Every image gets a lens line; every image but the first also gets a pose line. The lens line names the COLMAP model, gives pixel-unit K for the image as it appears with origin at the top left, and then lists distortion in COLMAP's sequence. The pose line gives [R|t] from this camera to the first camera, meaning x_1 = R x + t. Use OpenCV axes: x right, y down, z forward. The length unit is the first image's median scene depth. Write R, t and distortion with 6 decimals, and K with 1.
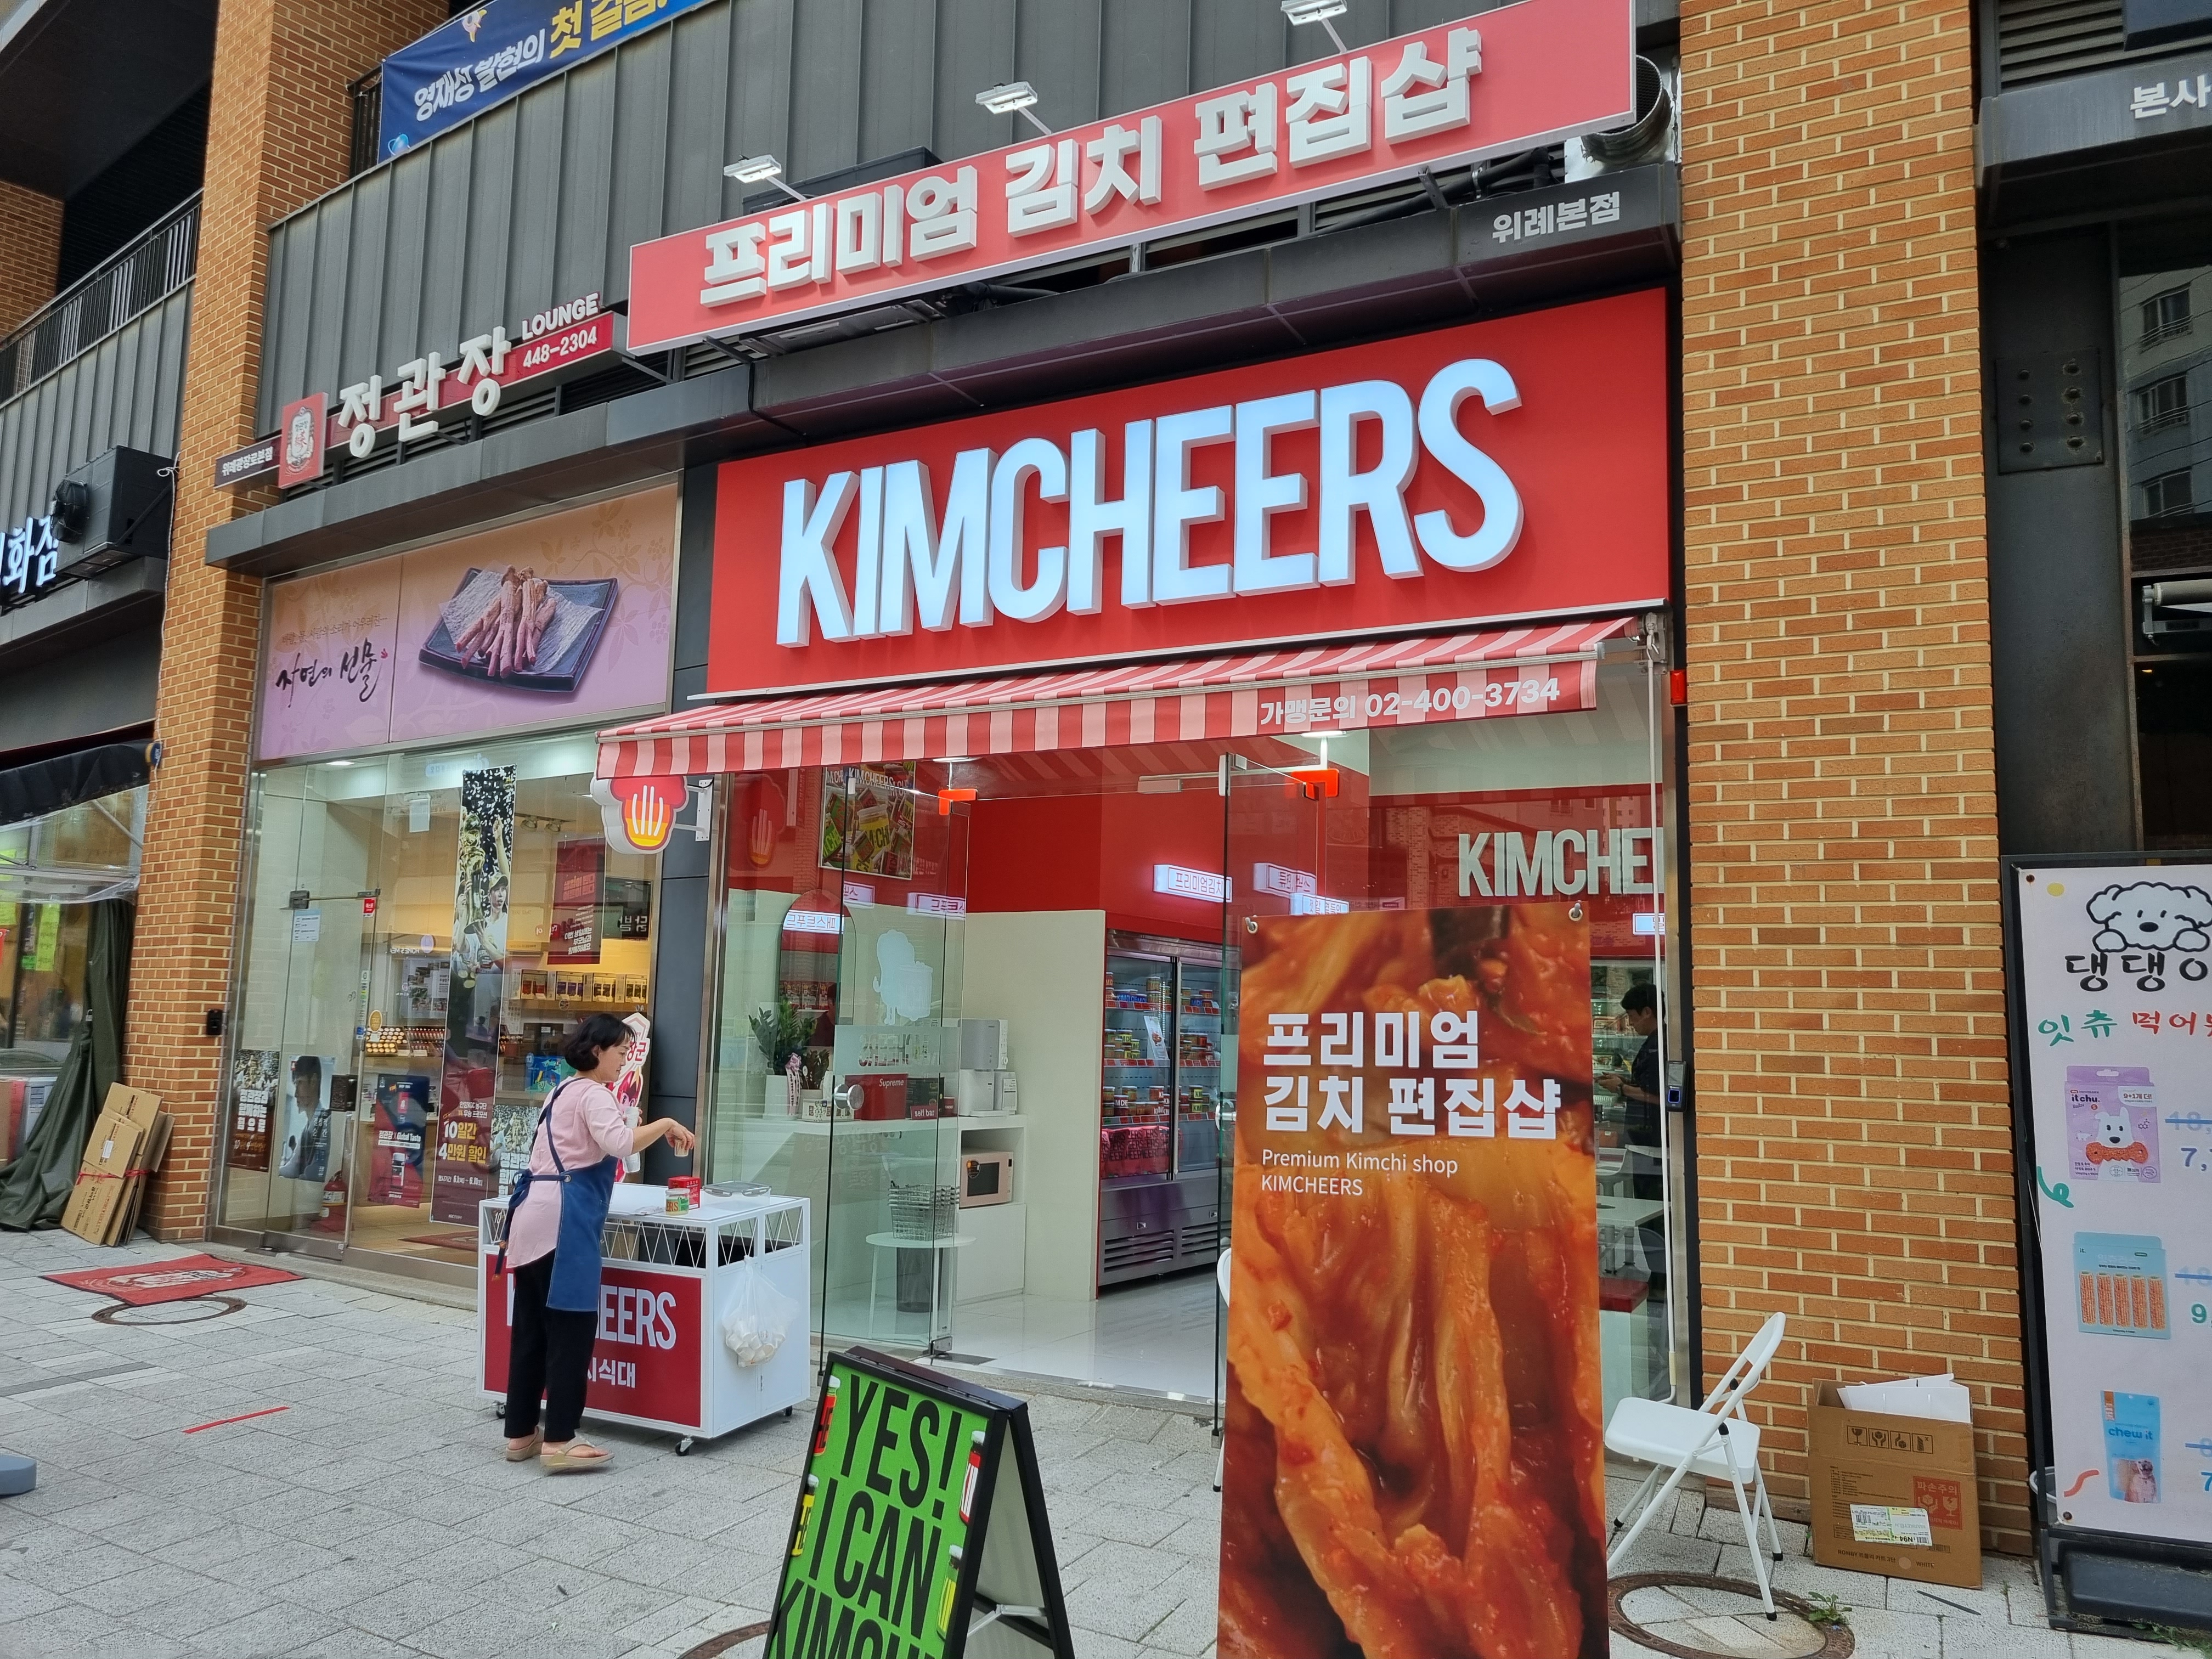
lens RADIAL K [[1654.1, 0, 1090.0], [0, 1654.1, 825.8], [0, 0, 1]] dist [0.056350, -0.031908]
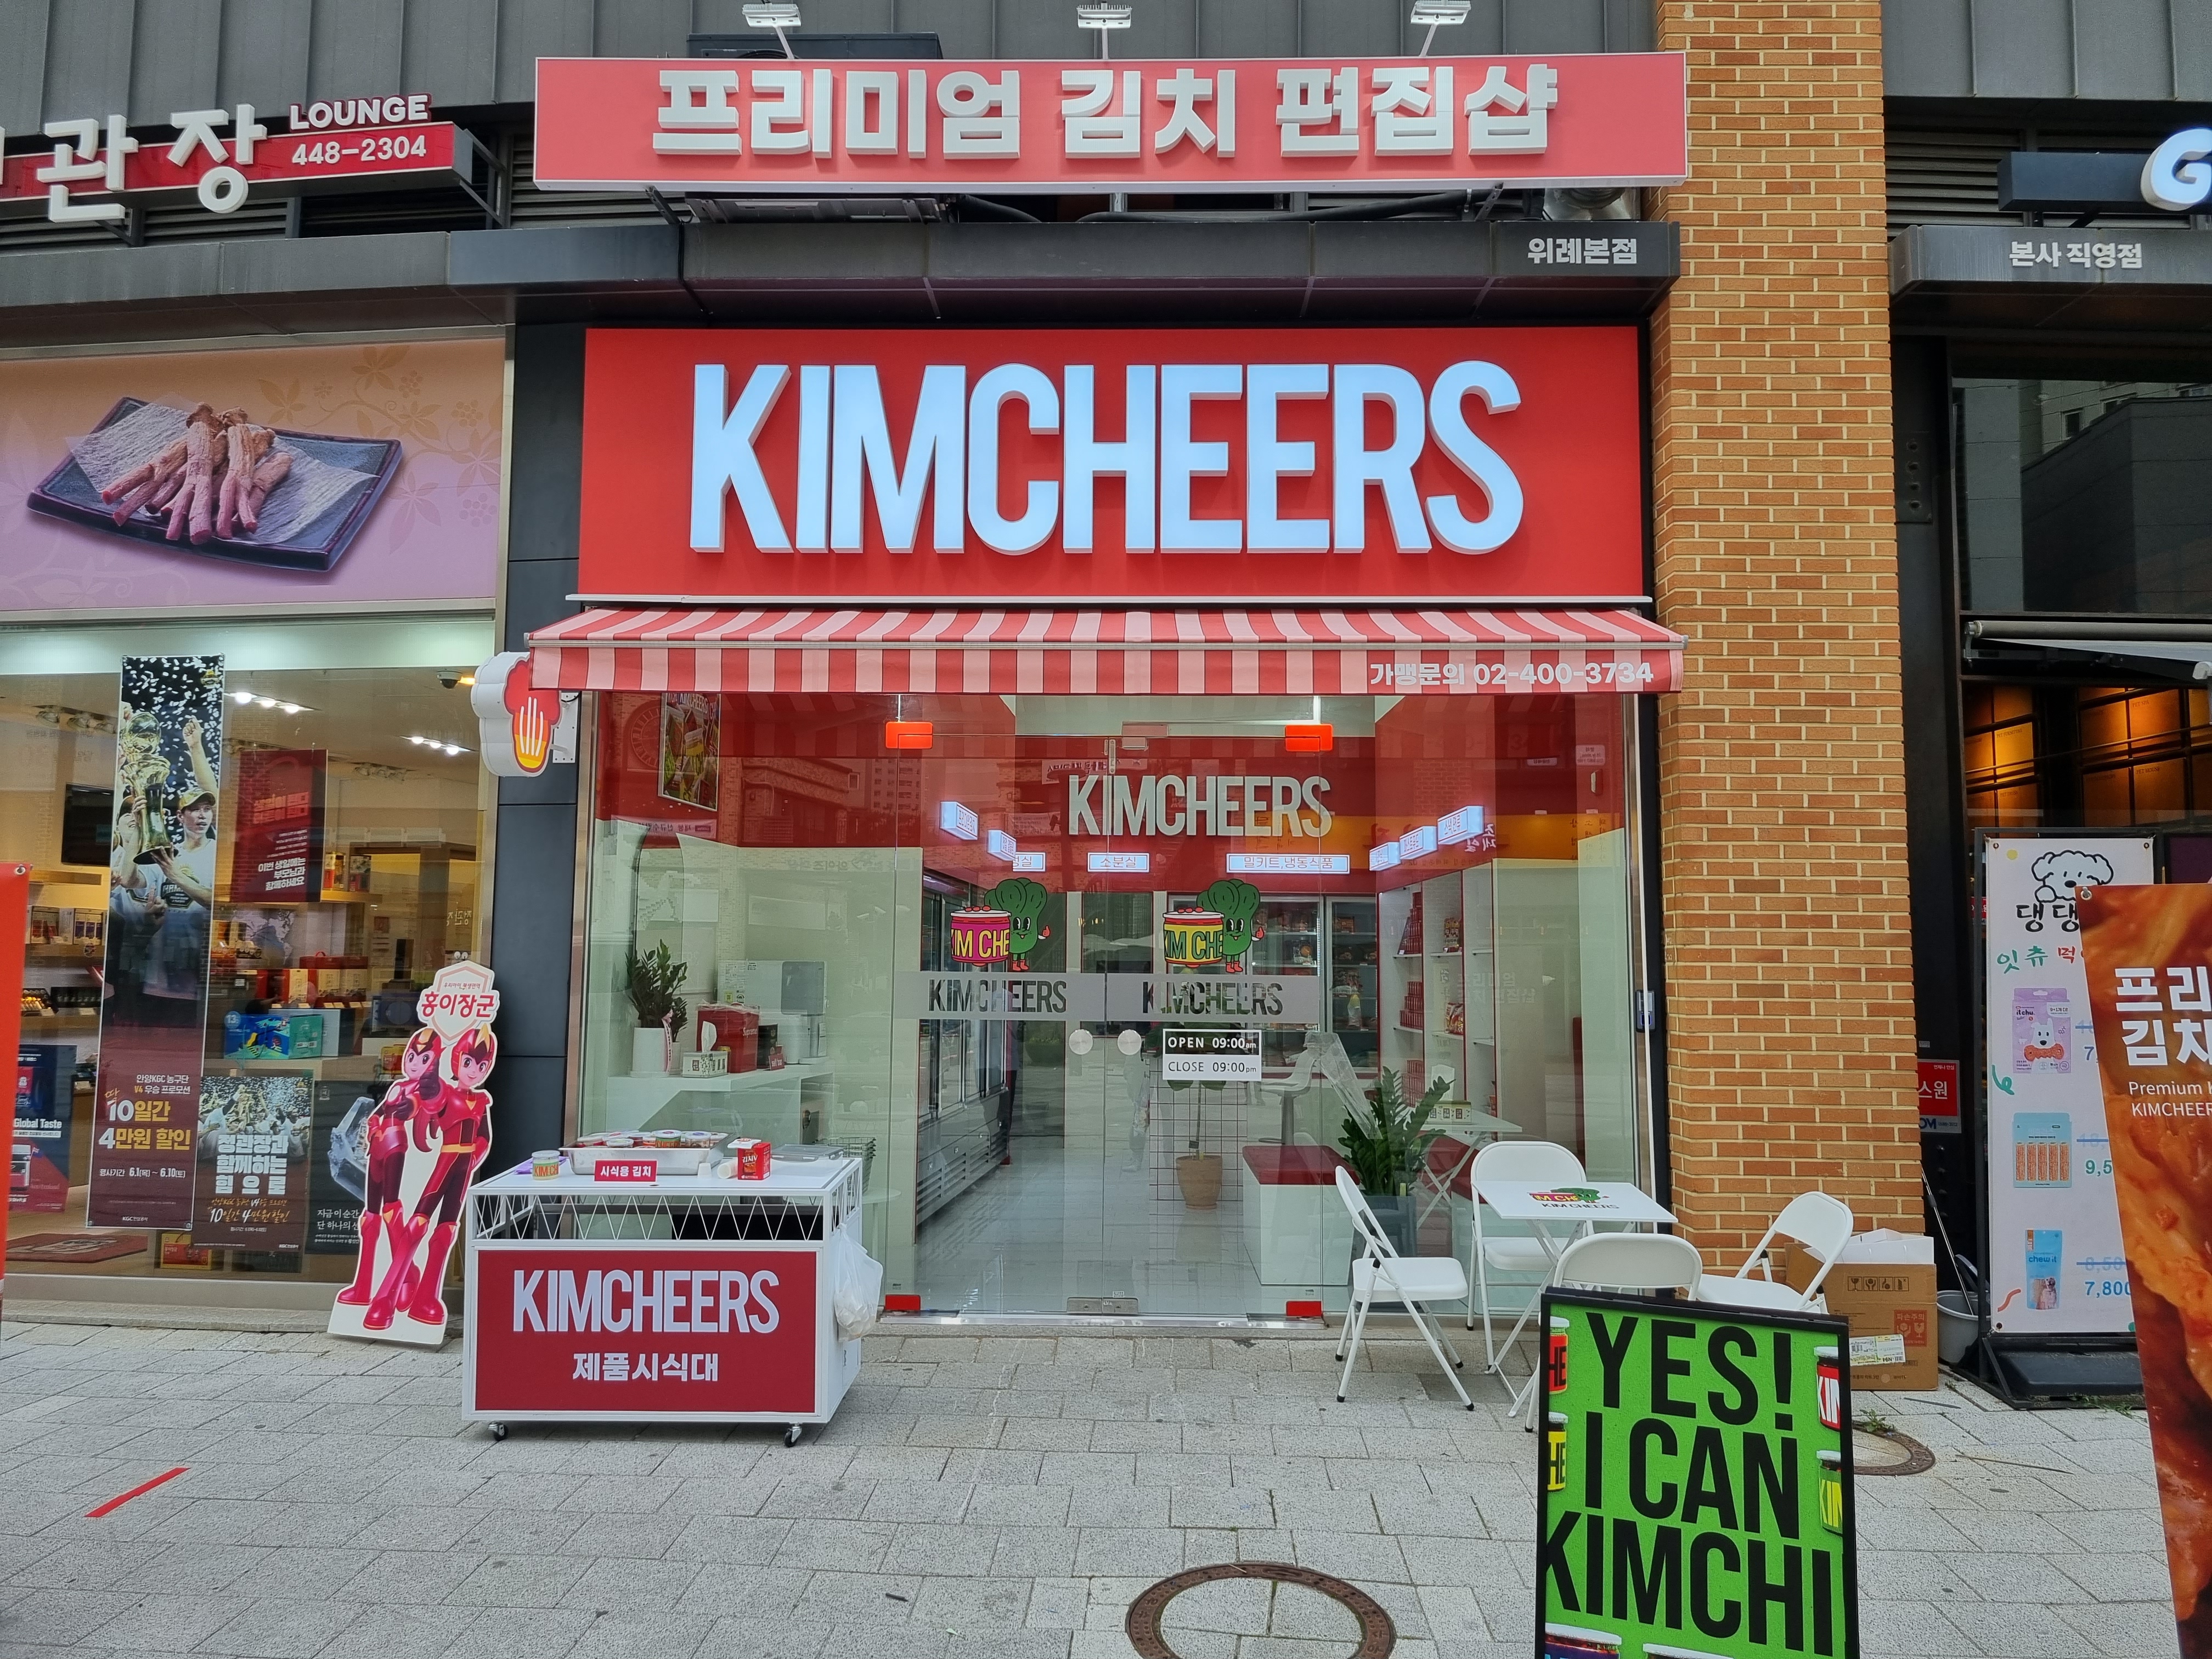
lens RADIAL K [[1659.9, 0, 1109.9], [0, 1659.9, 810.3], [0, 0, 1]] dist [0.046172, -0.009154]
pose [[0.888113, 0.026040, 0.458887, -0.455979], [-0.042060, 0.998809, 0.024723, 0.000286], [-0.457697, -0.041258, 0.888150, 0.109031]]
